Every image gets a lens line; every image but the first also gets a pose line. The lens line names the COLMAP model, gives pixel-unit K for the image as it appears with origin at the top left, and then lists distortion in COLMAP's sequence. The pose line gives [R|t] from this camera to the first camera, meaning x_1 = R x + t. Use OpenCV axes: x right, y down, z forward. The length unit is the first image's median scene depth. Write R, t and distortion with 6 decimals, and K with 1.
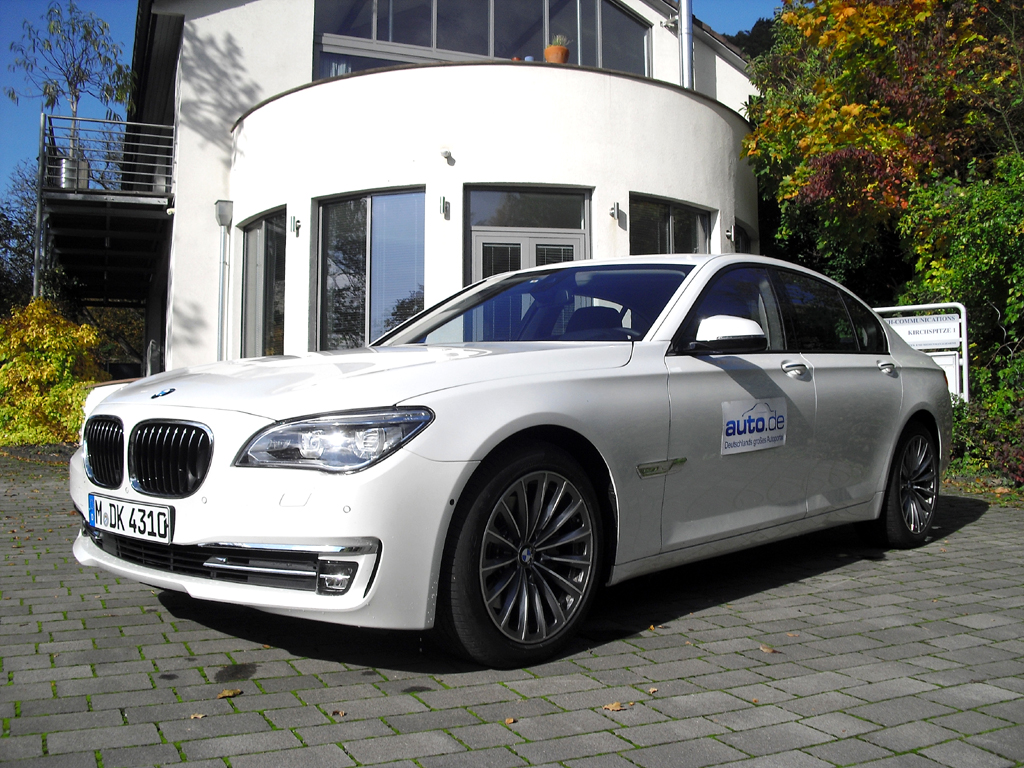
lens RADIAL K [[1104.8, 0, 512.0], [0, 1104.8, 384.0], [0, 0, 1]] dist [-0.129497, 0.016196]
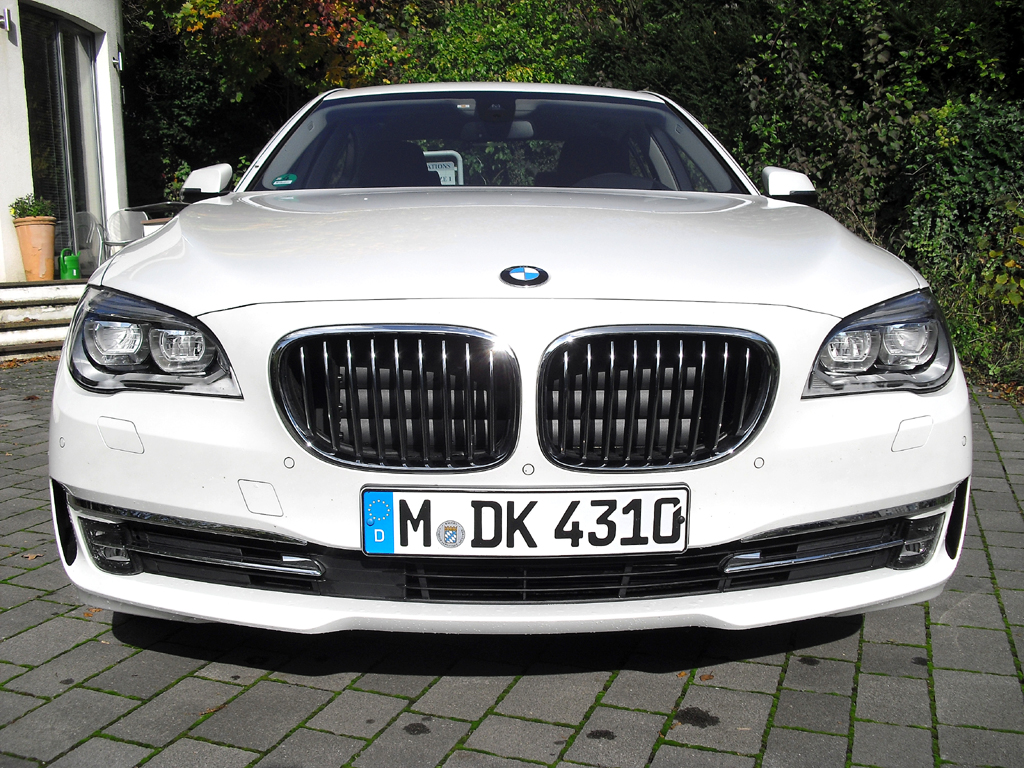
lens RADIAL K [[1104.8, 0, 512.0], [0, 1104.8, 384.0], [0, 0, 1]] dist [-0.129497, 0.016196]
pose [[0.702381, -0.104737, 0.704054, -0.742841], [0.006402, 0.990005, 0.140889, -0.016659], [-0.711773, -0.094450, 0.696031, 0.661590]]
